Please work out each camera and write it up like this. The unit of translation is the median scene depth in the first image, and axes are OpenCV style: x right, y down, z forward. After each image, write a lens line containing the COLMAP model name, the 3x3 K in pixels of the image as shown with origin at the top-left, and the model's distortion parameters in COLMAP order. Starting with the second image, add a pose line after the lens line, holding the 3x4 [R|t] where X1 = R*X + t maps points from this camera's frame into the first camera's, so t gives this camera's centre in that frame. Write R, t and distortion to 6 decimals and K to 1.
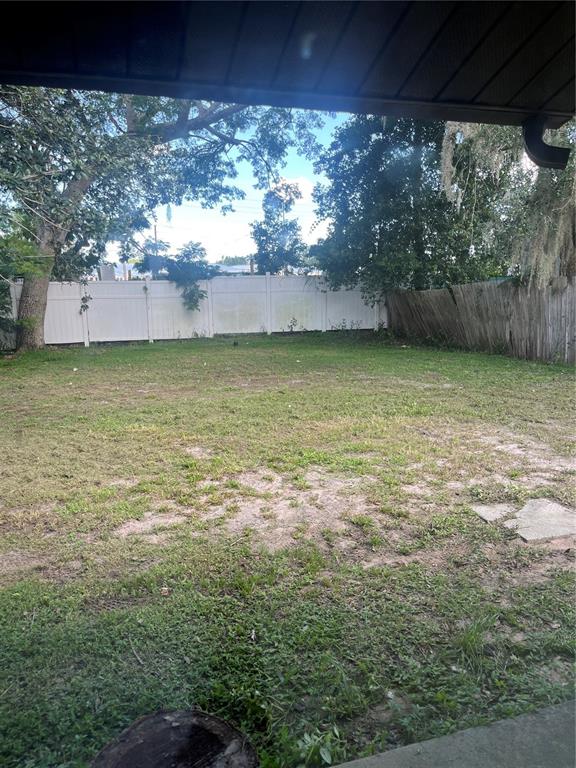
lens RADIAL K [[579.9, 0, 288.5], [0, 579.9, 384.8], [0, 0, 1]] dist [-0.002155, -0.000953]
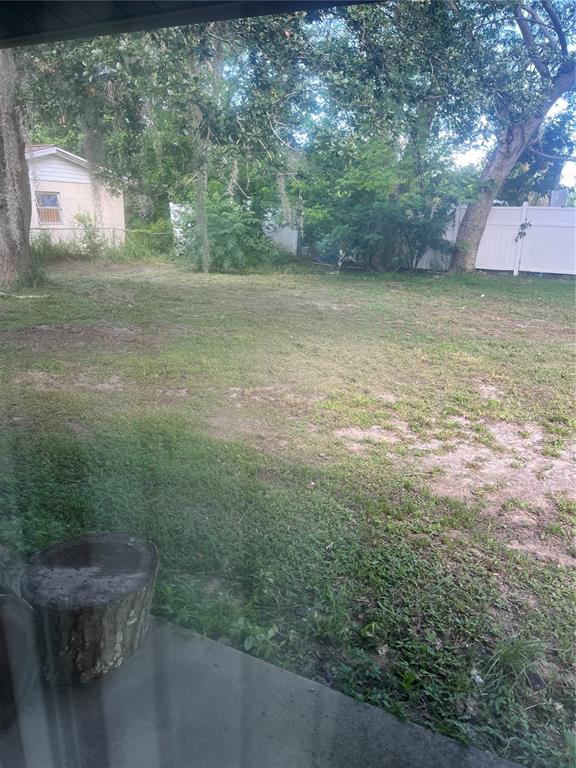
lens RADIAL K [[579.9, 0, 288.3], [0, 579.9, 382.8], [0, 0, 1]] dist [-0.002155, -0.000953]
pose [[0.689234, 0.232286, -0.686294, 0.103263], [-0.150308, 0.972449, 0.178187, -0.006855], [0.708777, -0.019657, 0.705159, 0.037273]]
